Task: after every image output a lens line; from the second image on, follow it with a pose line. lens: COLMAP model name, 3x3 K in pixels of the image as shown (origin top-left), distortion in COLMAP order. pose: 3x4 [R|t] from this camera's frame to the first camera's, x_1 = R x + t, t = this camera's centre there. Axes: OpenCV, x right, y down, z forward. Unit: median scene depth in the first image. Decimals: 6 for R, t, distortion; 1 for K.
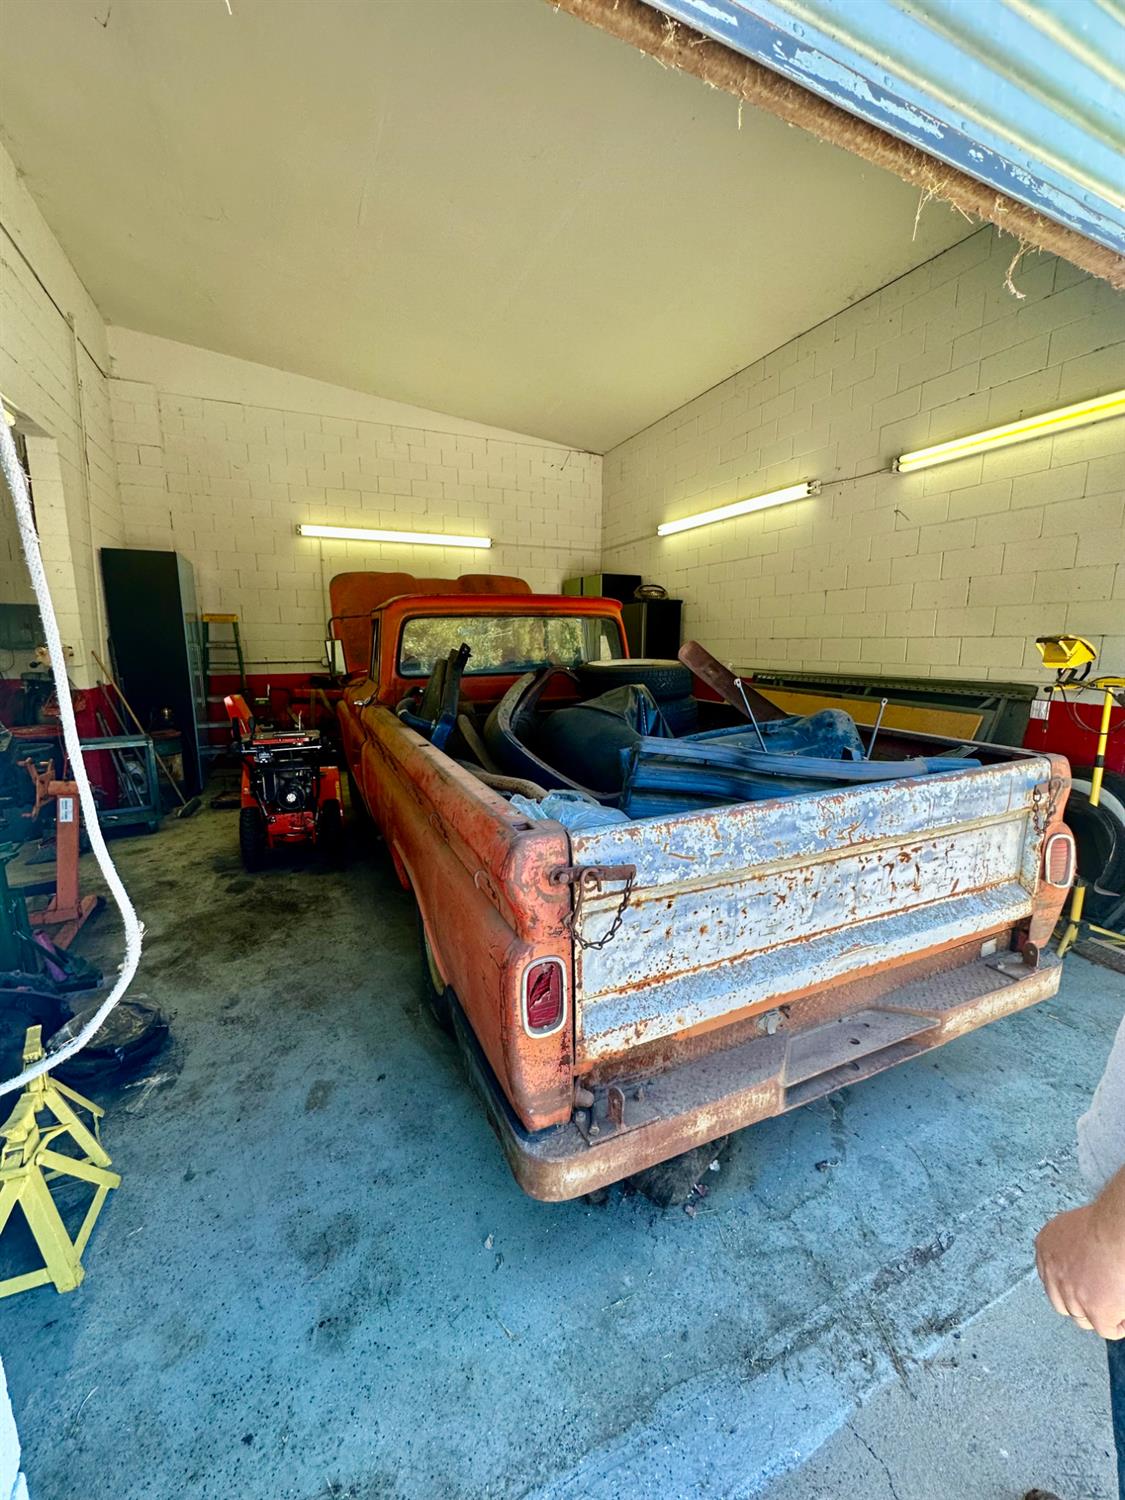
lens RADIAL K [[596.7, 0, 560.8], [0, 596.7, 747.6], [0, 0, 1]] dist [-0.003329, -0.000182]
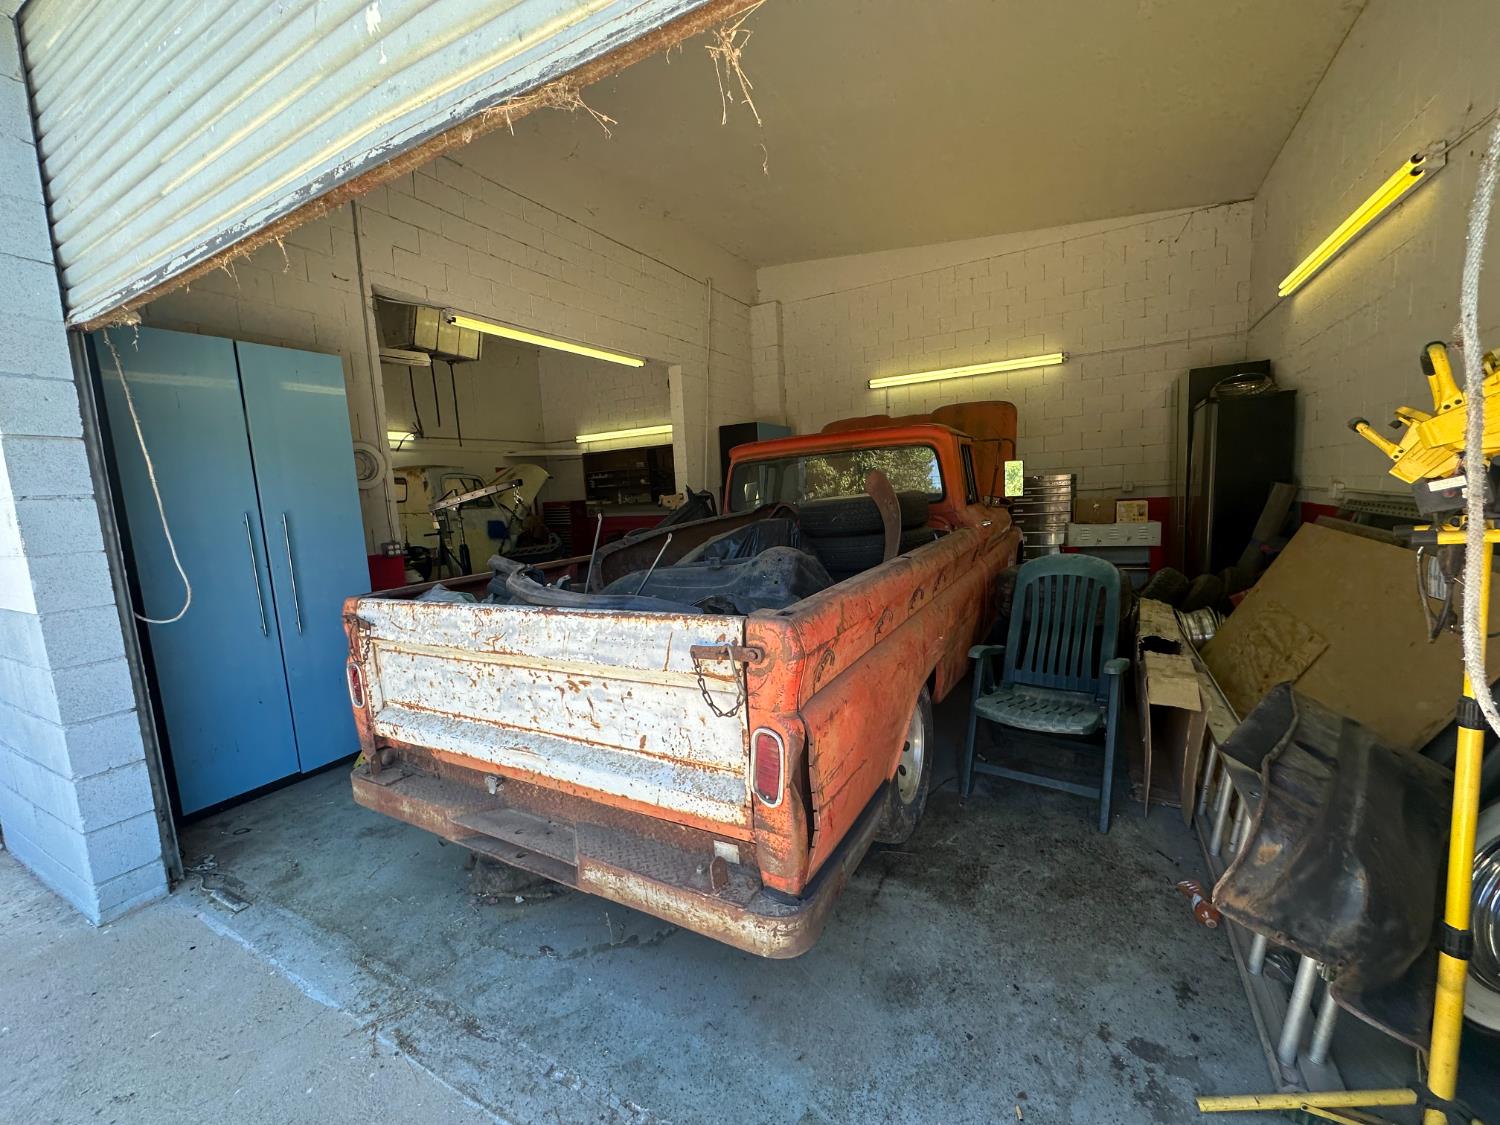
lens RADIAL K [[596.7, 0, 751.8], [0, 596.7, 560.4], [0, 0, 1]] dist [-0.003329, -0.000182]
pose [[0.592202, 0.059555, -0.803586, 1.659374], [-0.087141, 0.996150, 0.009607, -0.072981], [0.801064, 0.064336, 0.595112, 0.653617]]
